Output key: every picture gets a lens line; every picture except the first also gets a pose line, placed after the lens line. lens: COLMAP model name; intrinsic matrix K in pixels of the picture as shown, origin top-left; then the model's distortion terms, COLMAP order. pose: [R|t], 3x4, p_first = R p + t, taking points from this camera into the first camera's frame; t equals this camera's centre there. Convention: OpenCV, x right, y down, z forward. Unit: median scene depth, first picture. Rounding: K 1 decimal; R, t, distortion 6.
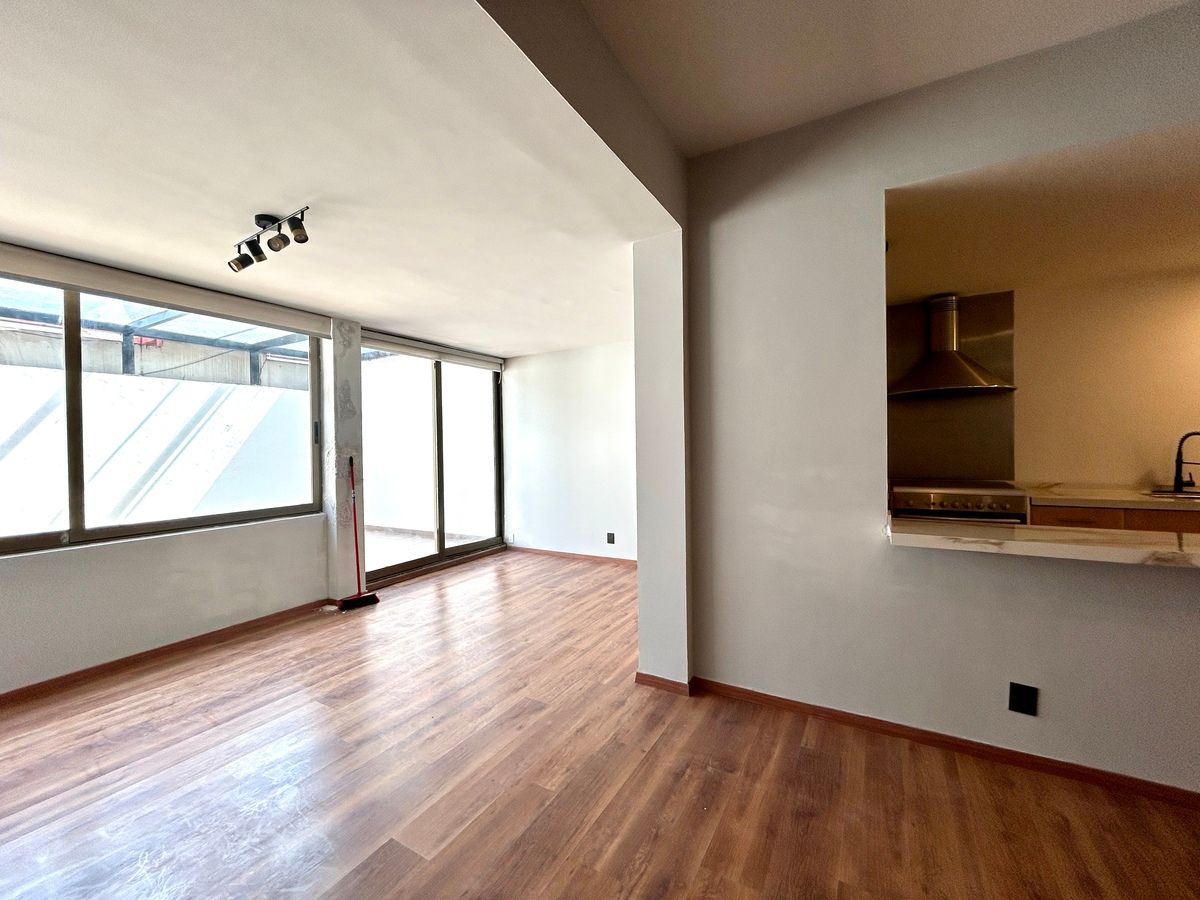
lens RADIAL K [[487.3, 0, 592.7], [0, 487.3, 448.0], [0, 0, 1]] dist [0.004164, -0.000757]
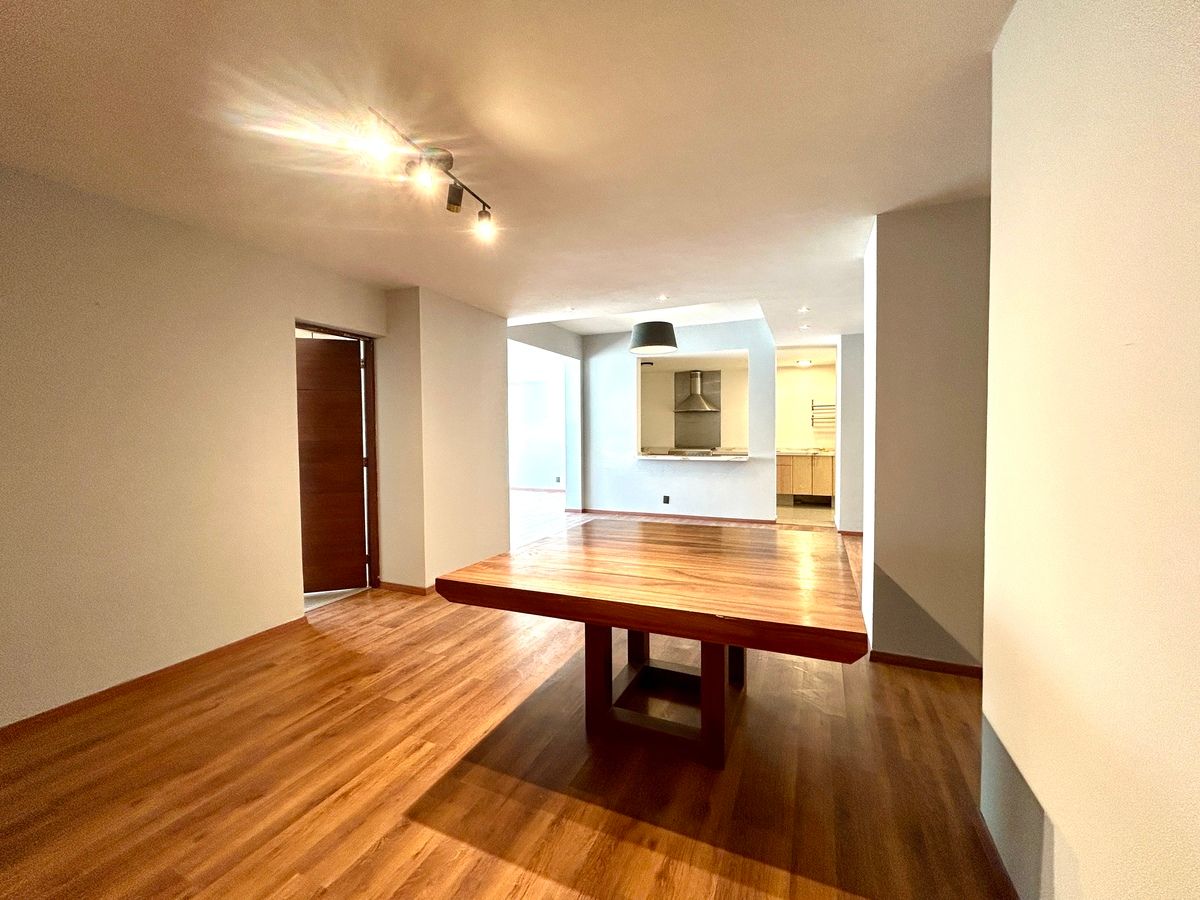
lens RADIAL K [[487.3, 0, 599.2], [0, 487.3, 447.9], [0, 0, 1]] dist [0.004164, -0.000757]
pose [[0.993679, 0.003242, 0.112214, -0.042150], [-0.005944, 0.999700, 0.023754, 0.025278], [-0.112103, -0.024271, 0.993400, -2.190733]]
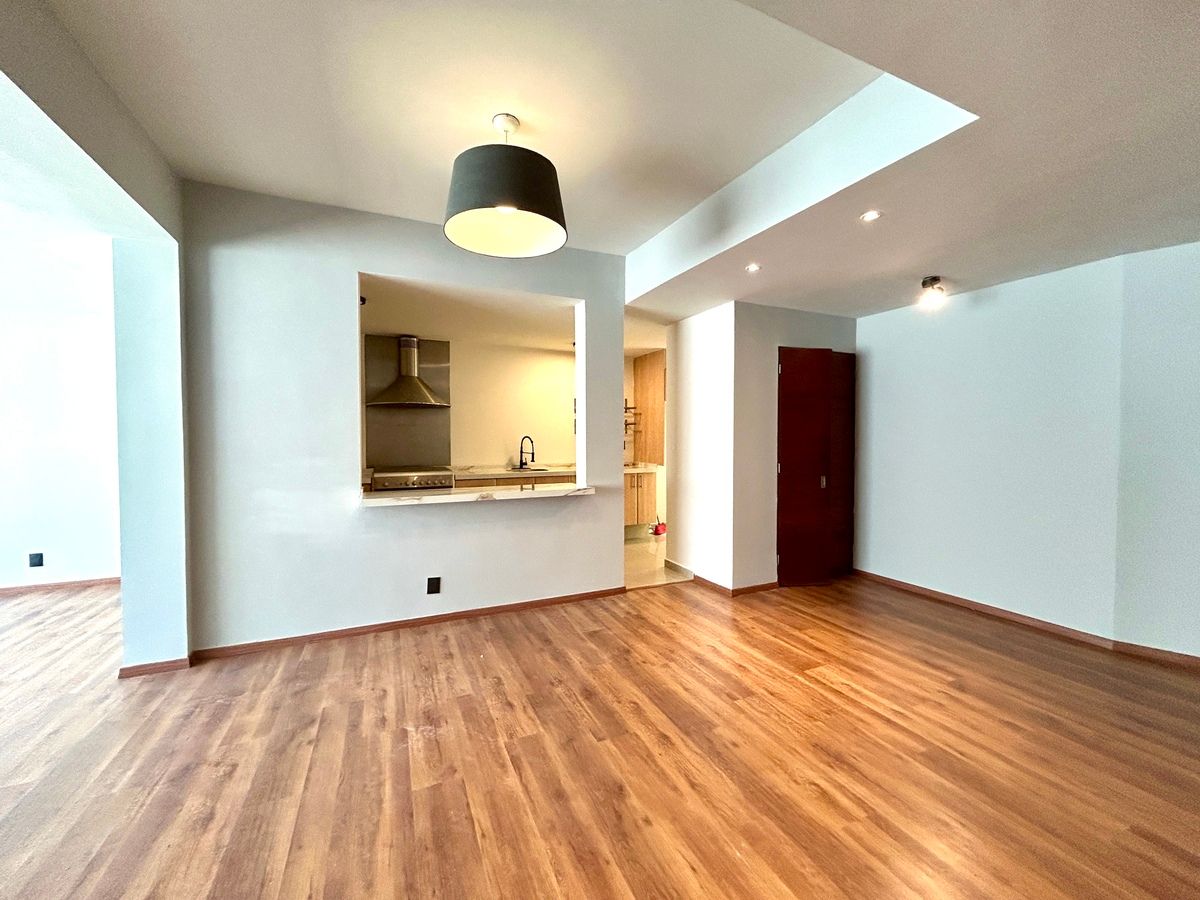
lens RADIAL K [[487.3, 0, 602.2], [0, 487.3, 448.7], [0, 0, 1]] dist [0.004164, -0.000757]
pose [[0.577405, -0.006271, 0.816434, -0.175129], [-0.000303, 0.999969, 0.007895, 0.001053], [-0.816458, -0.004806, 0.577385, -0.431638]]
